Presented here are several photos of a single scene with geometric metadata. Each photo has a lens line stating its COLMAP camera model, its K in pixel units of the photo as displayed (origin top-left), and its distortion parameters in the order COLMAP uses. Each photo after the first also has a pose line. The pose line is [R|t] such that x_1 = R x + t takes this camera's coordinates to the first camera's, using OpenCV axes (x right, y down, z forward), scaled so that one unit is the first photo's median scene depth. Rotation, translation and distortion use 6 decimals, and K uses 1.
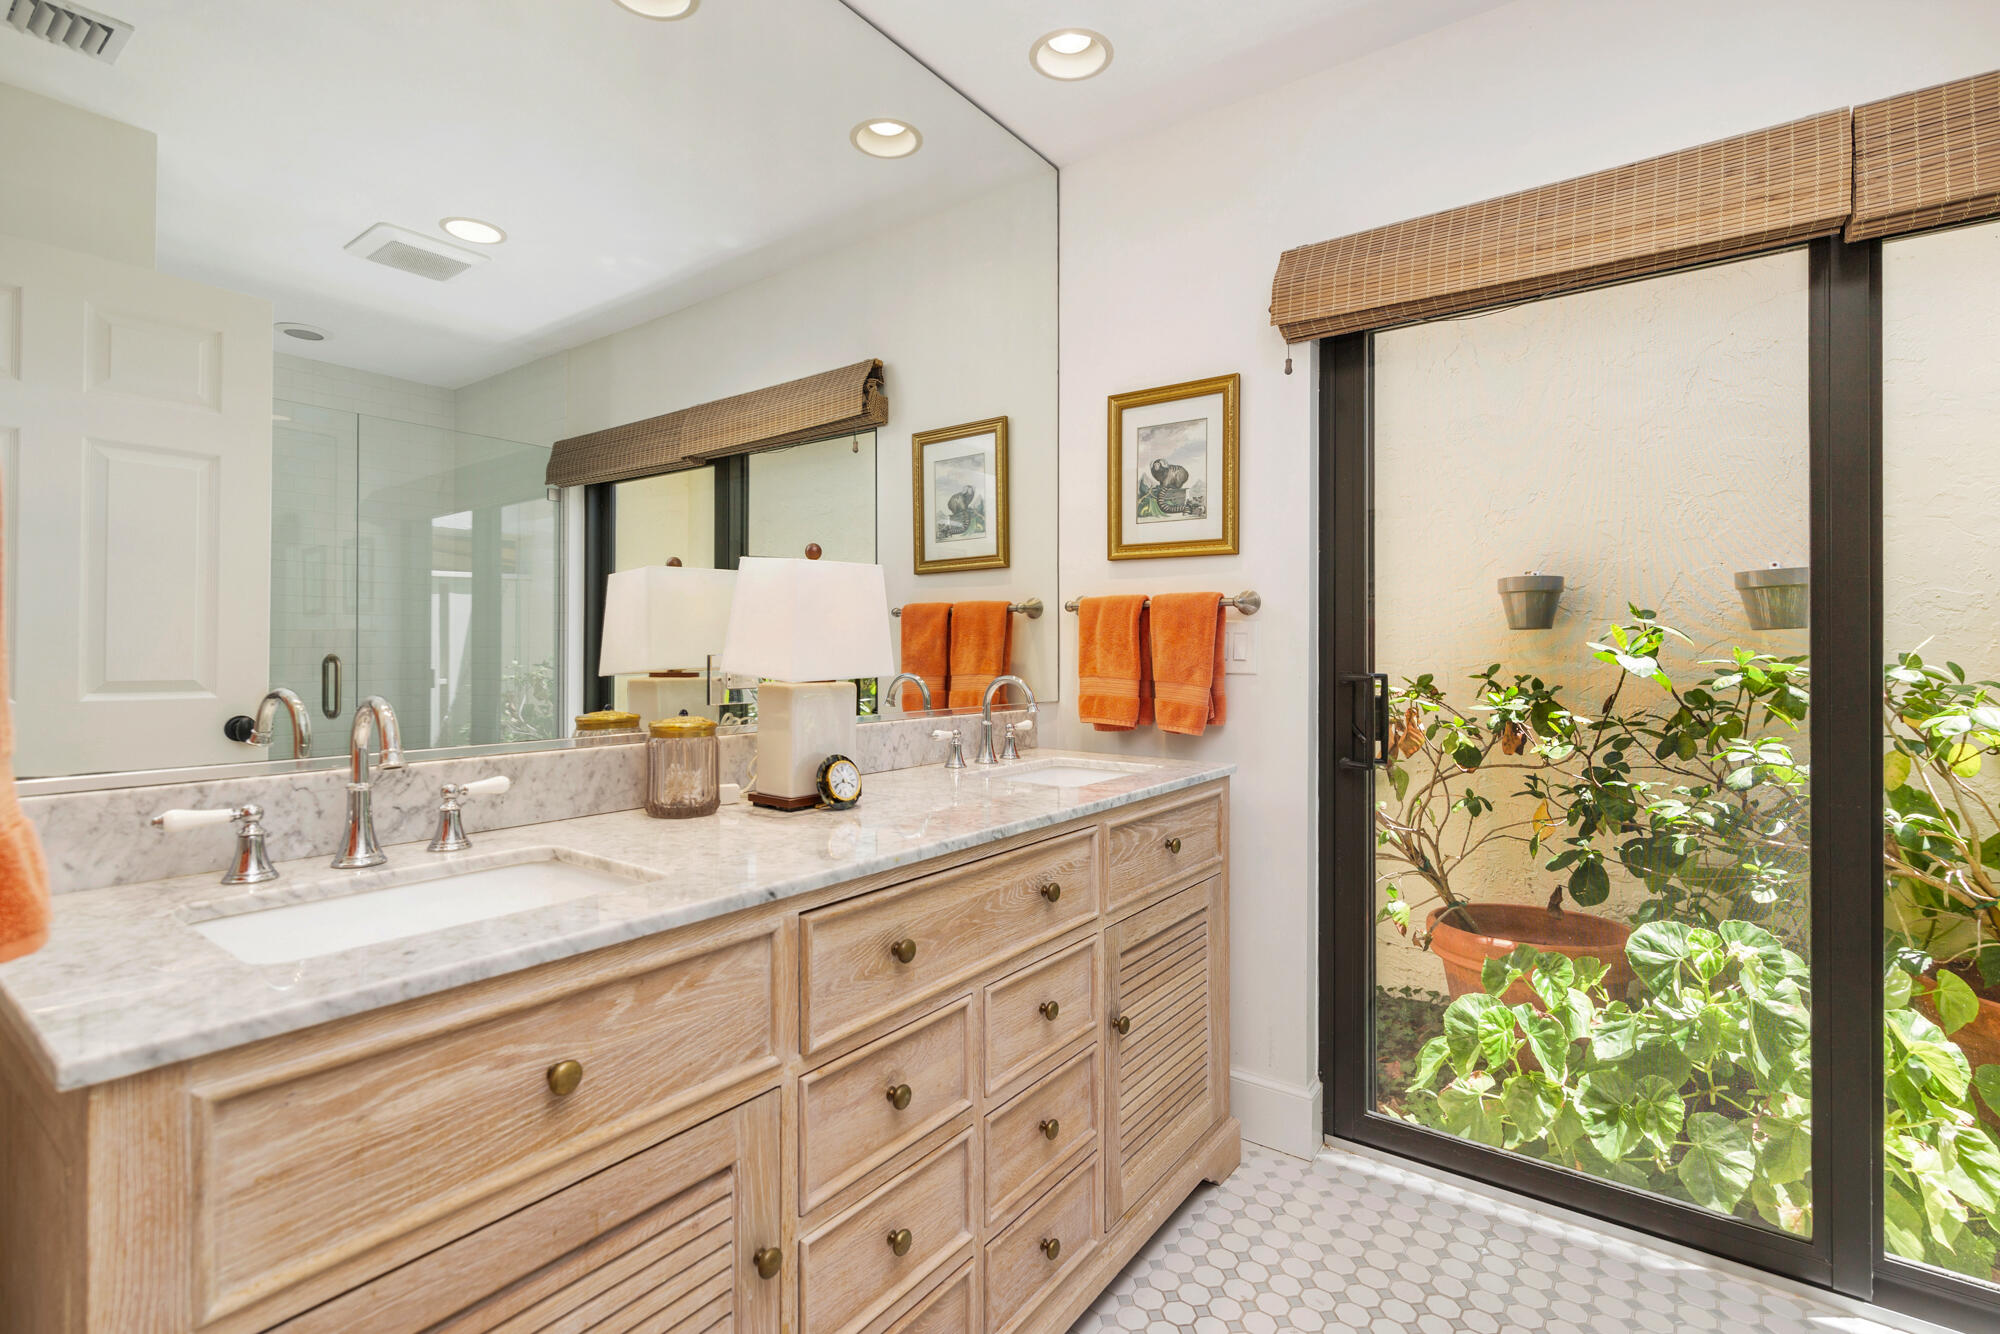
lens RADIAL K [[920.0, 0, 1002.1], [0, 920.0, 656.2], [0, 0, 1]] dist [0.005076, 0.000039]
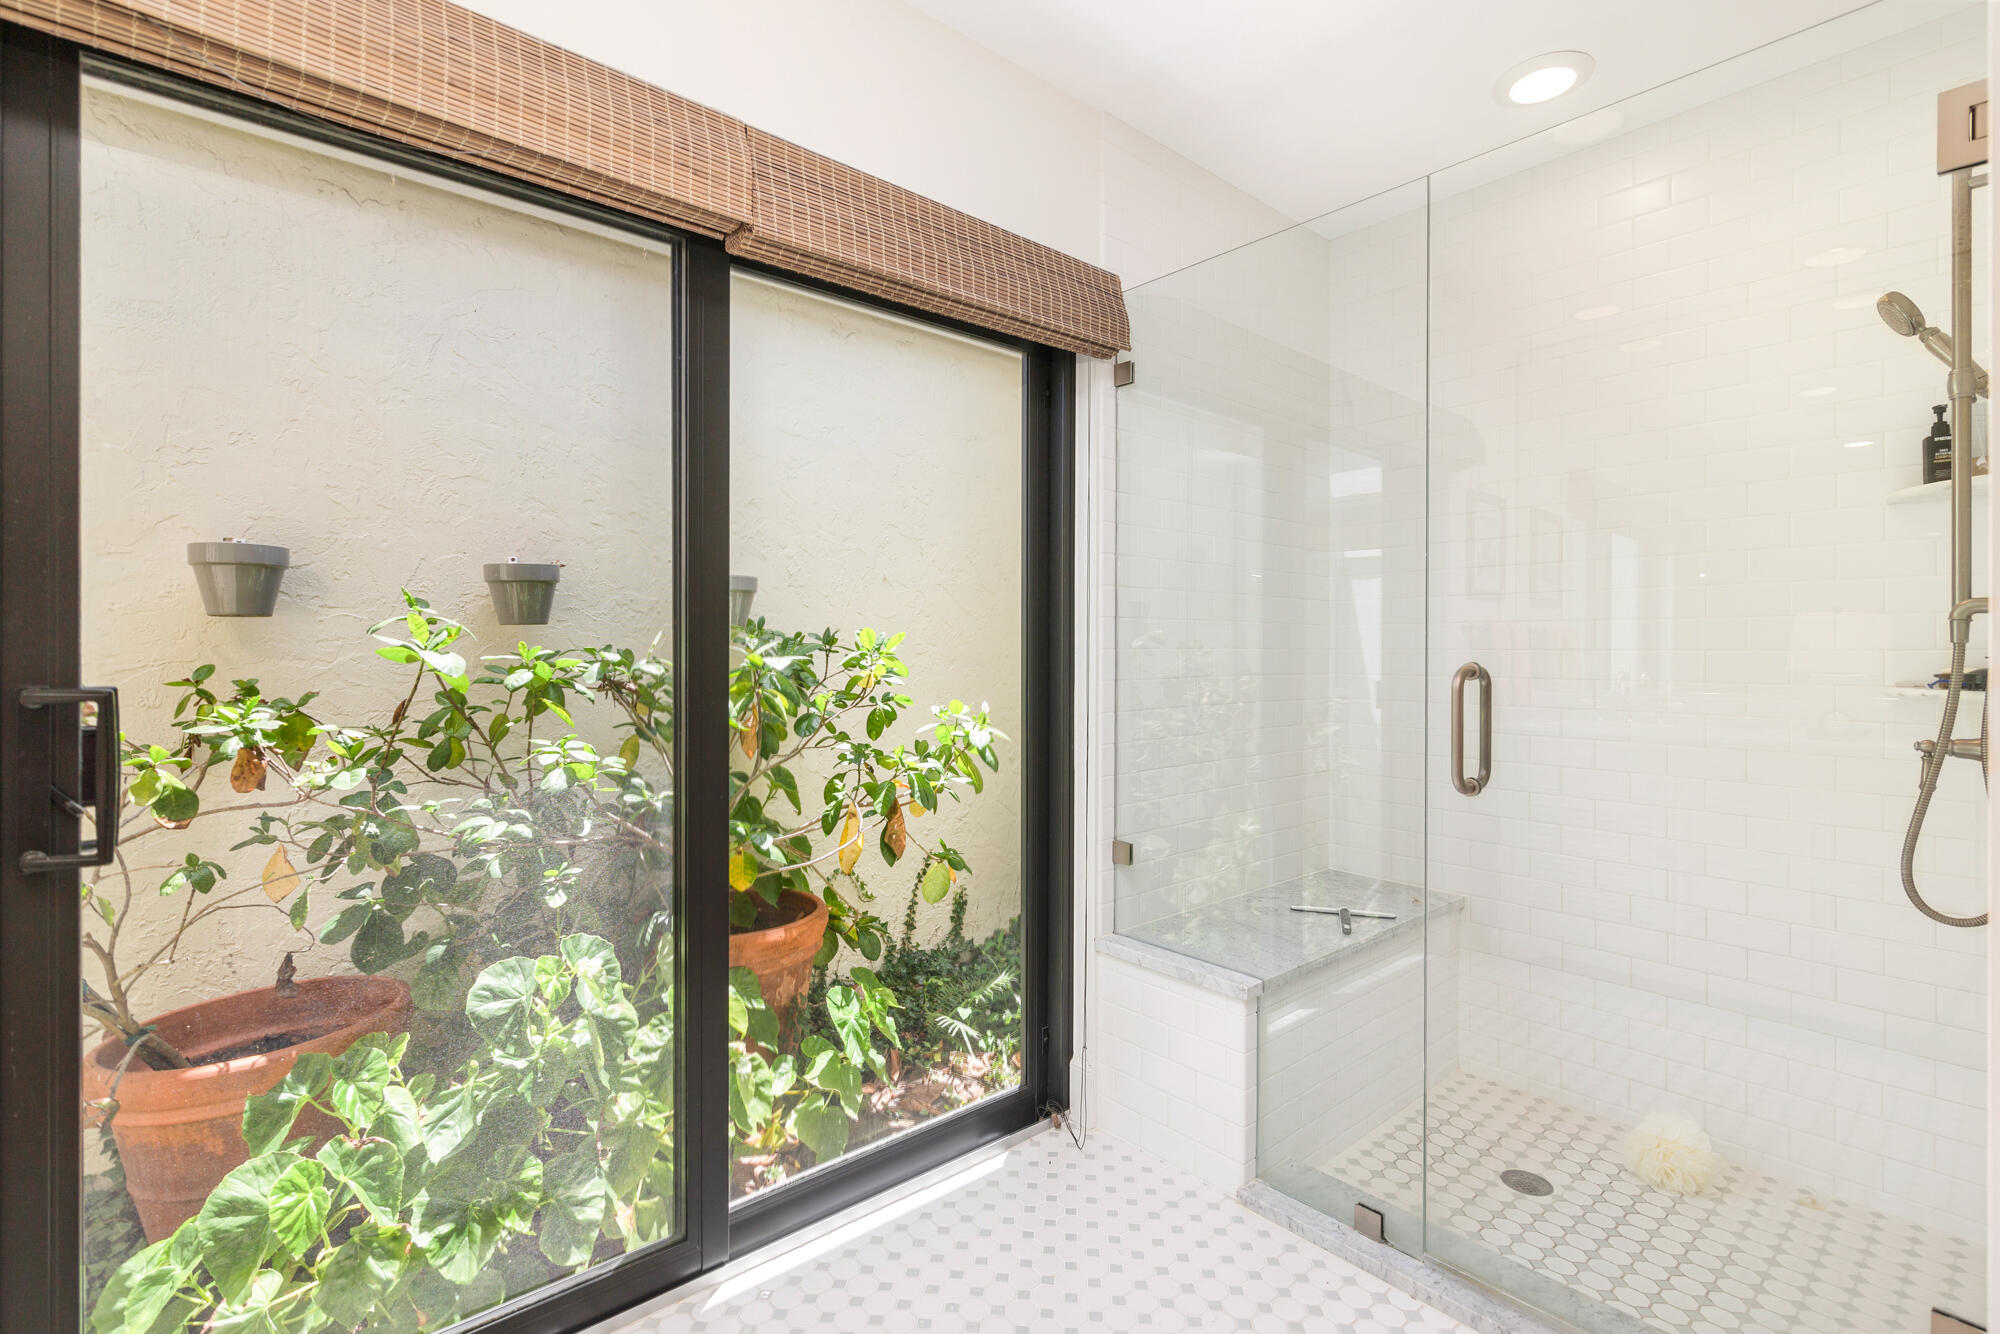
lens RADIAL K [[920.0, 0, 996.7], [0, 920.0, 649.9], [0, 0, 1]] dist [0.005076, 0.000039]
pose [[0.221549, -0.004749, 0.975138, -0.017670], [0.003002, 0.999987, 0.004188, -0.005371], [-0.975145, 0.002000, 0.221560, 0.340268]]
